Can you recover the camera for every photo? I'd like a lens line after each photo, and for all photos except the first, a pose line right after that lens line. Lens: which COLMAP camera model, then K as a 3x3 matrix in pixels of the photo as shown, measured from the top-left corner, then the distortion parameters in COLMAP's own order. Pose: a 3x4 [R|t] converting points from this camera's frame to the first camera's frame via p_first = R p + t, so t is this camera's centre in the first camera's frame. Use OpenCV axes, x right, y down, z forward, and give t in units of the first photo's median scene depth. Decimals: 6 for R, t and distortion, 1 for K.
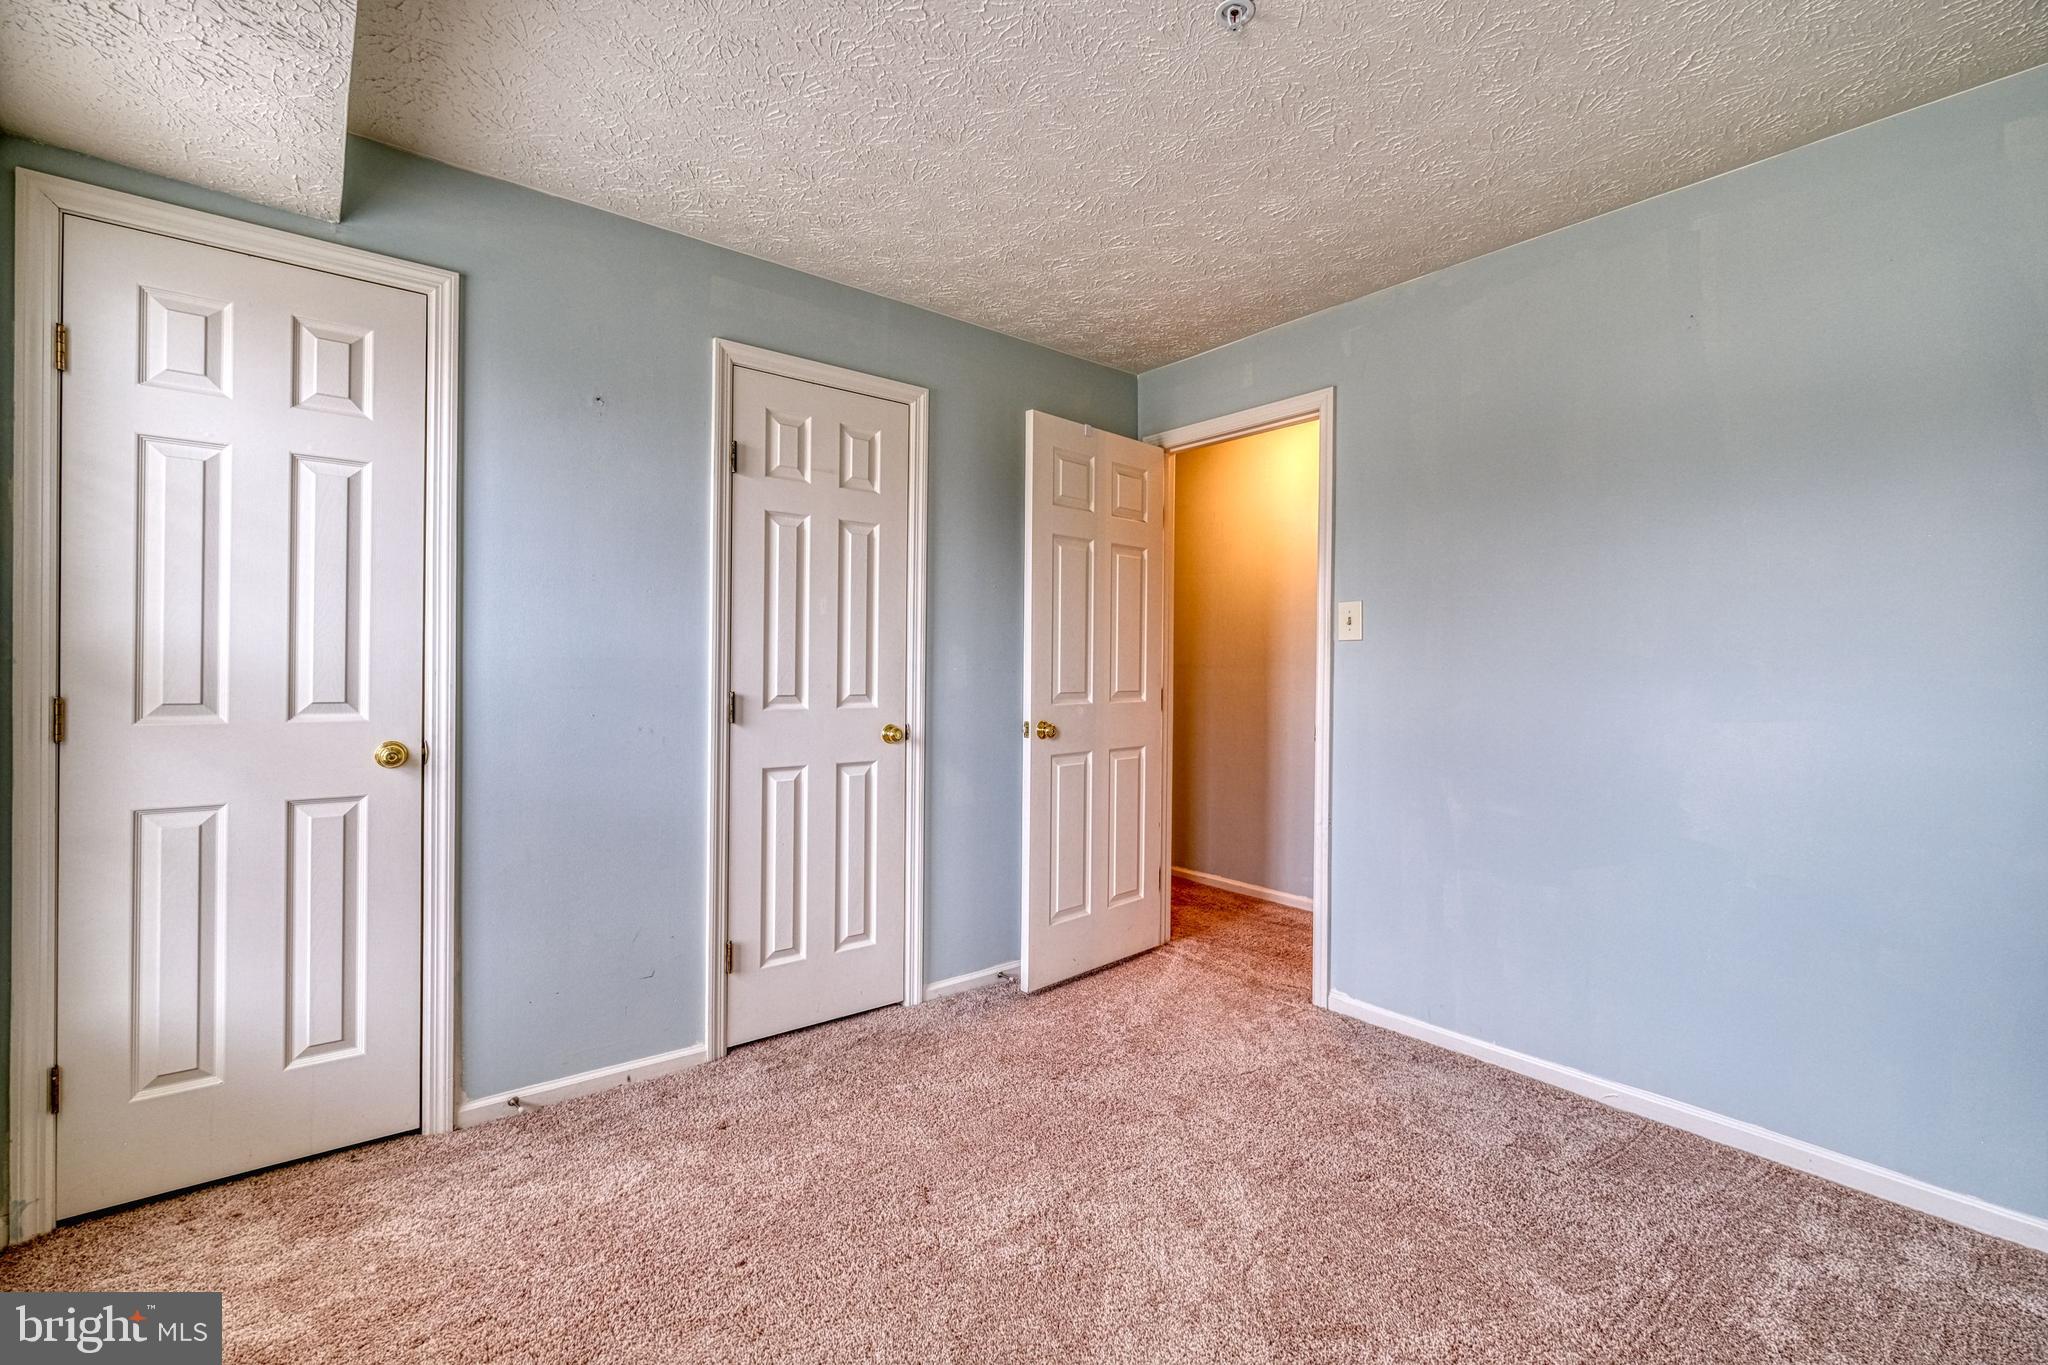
lens RADIAL K [[896.0, 0, 1035.5], [0, 896.0, 670.1], [0, 0, 1]] dist [-0.000123, -0.000504]
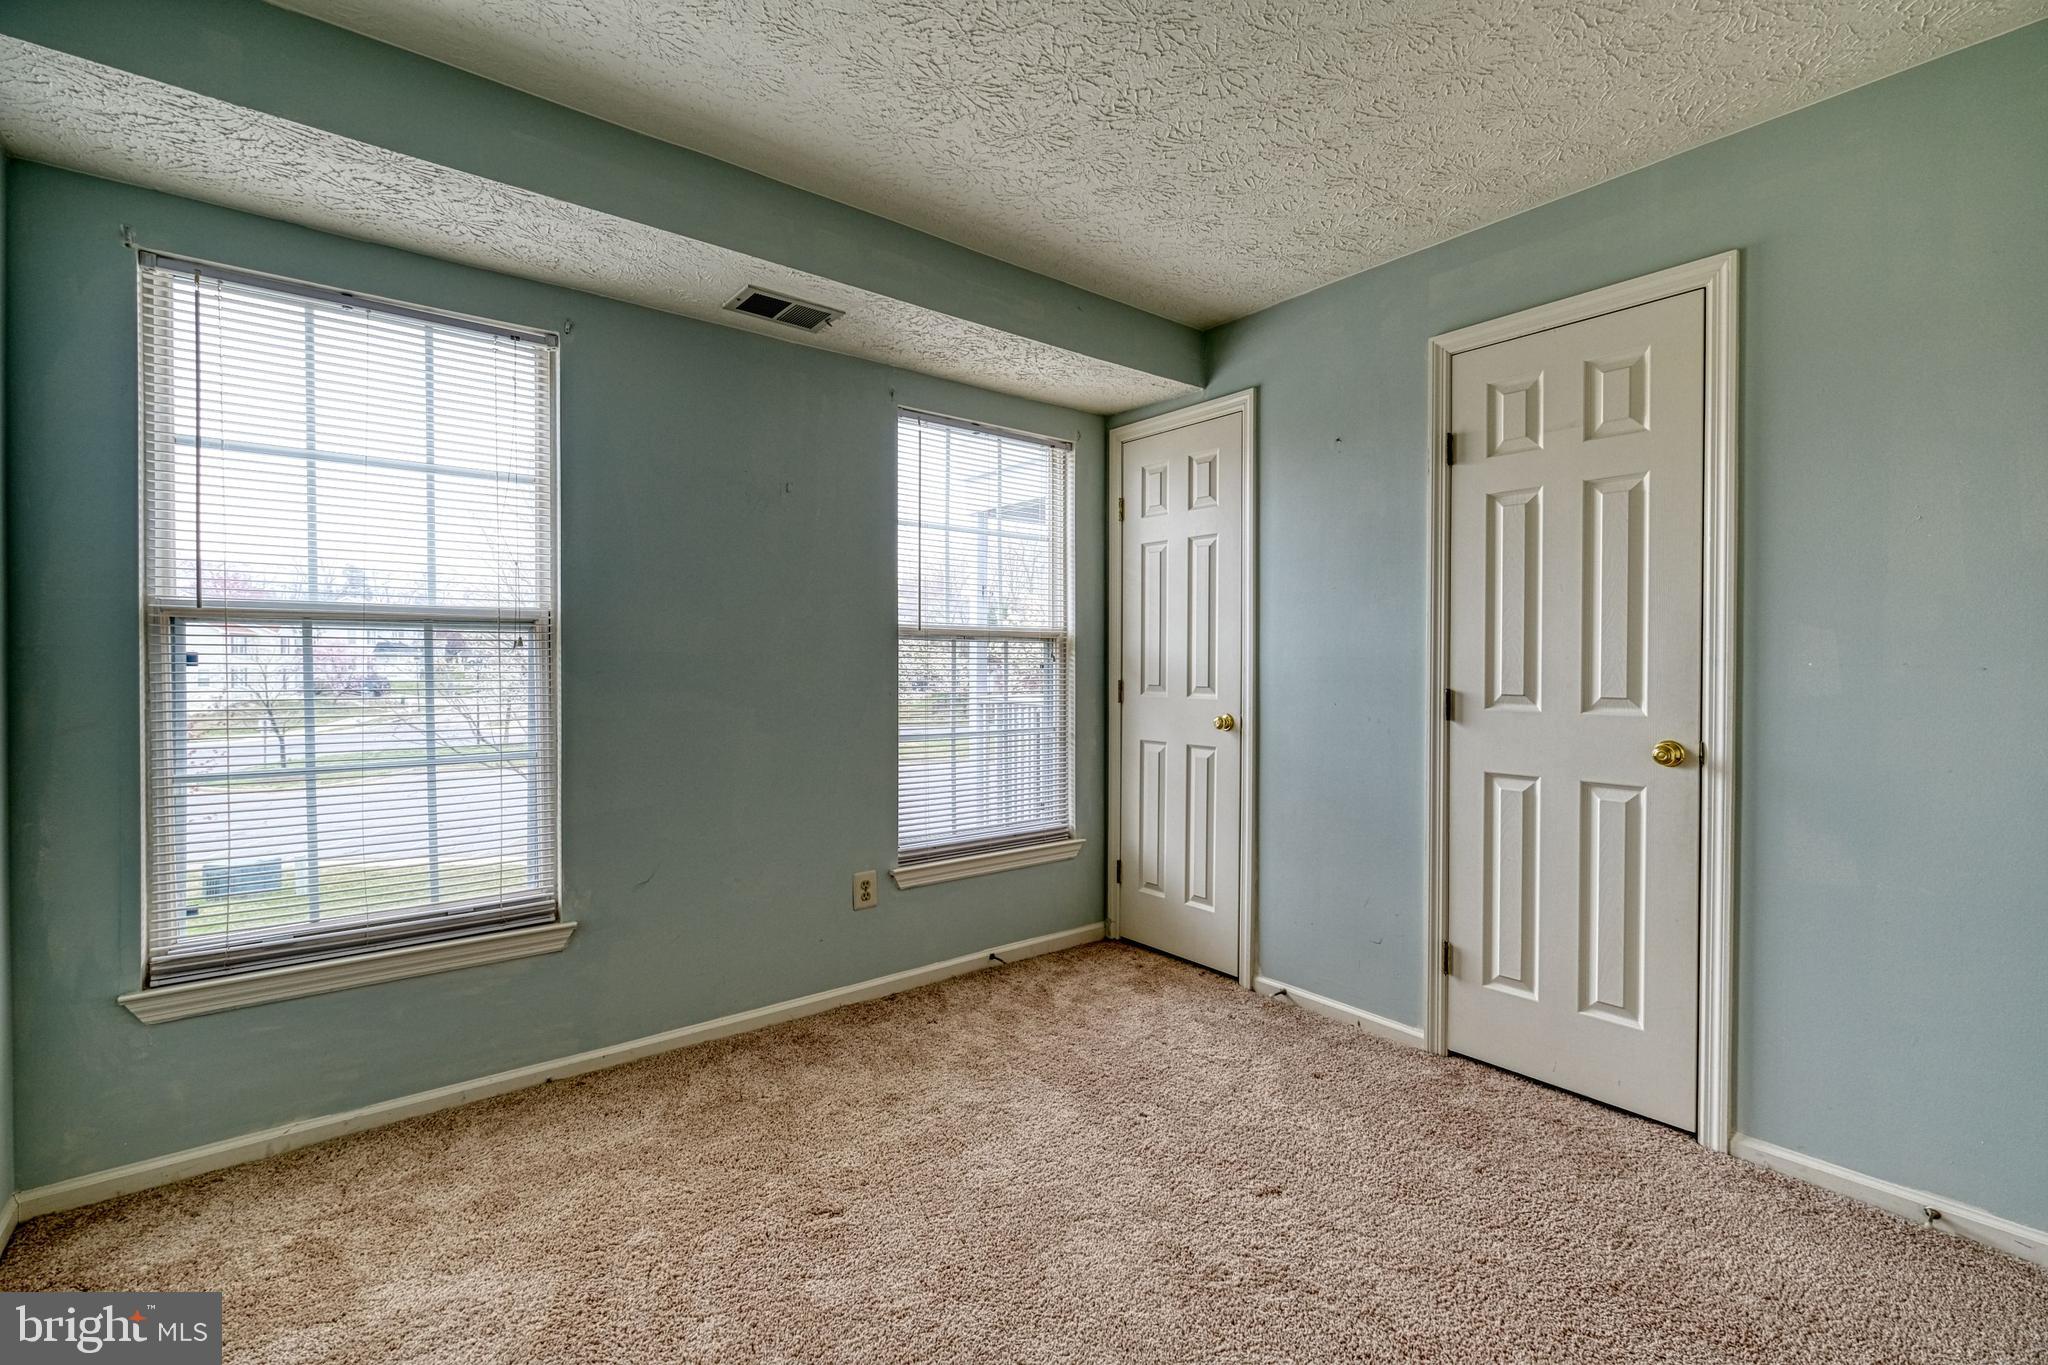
lens RADIAL K [[910.7, 0, 1011.9], [0, 910.7, 667.5], [0, 0, 1]] dist [0.003342, 0.000203]
pose [[-0.027347, -0.001854, -0.999624, 0.670714], [-0.001355, 0.999997, -0.001817, 0.003329], [0.999625, 0.001305, -0.027350, 0.545632]]
